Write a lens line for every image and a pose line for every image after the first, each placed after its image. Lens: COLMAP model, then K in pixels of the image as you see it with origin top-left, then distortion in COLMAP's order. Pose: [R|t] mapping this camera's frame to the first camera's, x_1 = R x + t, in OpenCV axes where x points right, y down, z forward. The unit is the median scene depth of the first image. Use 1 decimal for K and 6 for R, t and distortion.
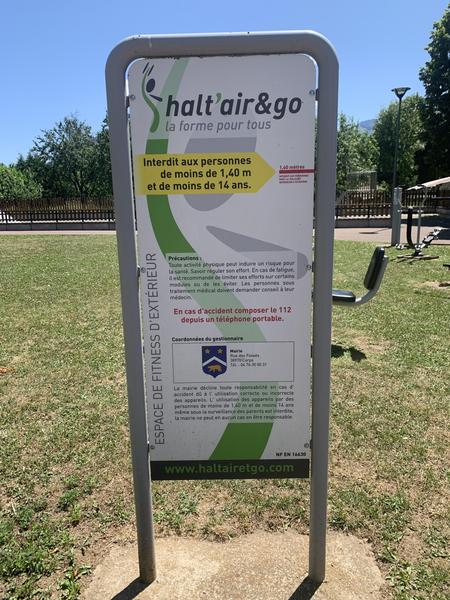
lens RADIAL K [[453.0, 0, 224.8], [0, 453.0, 291.9], [0, 0, 1]] dist [0.054170, -0.049291]
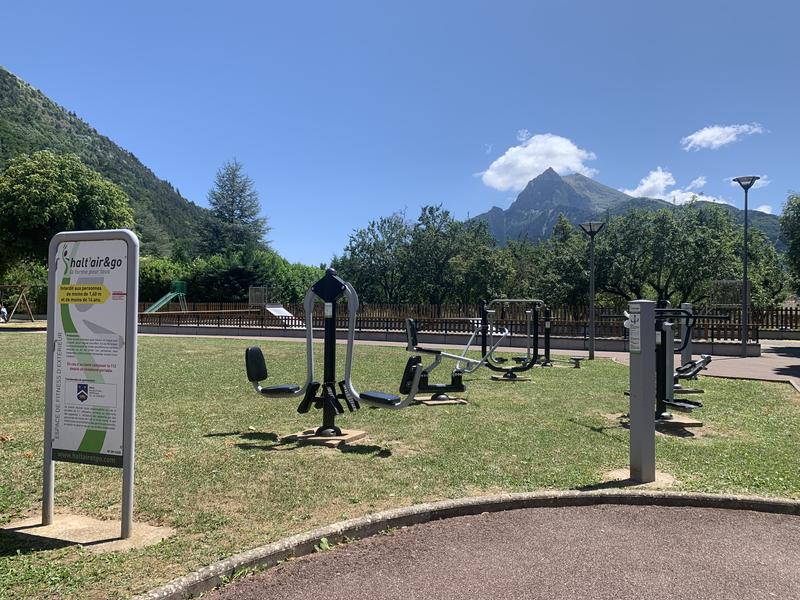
lens RADIAL K [[604.0, 0, 402.3], [0, 604.0, 297.6], [0, 0, 1]] dist [0.054170, -0.049291]
pose [[0.945598, 0.025776, -0.324315, 2.008420], [-0.095164, 0.975171, -0.199961, 0.149635], [0.311109, 0.219946, 0.924573, -0.979649]]
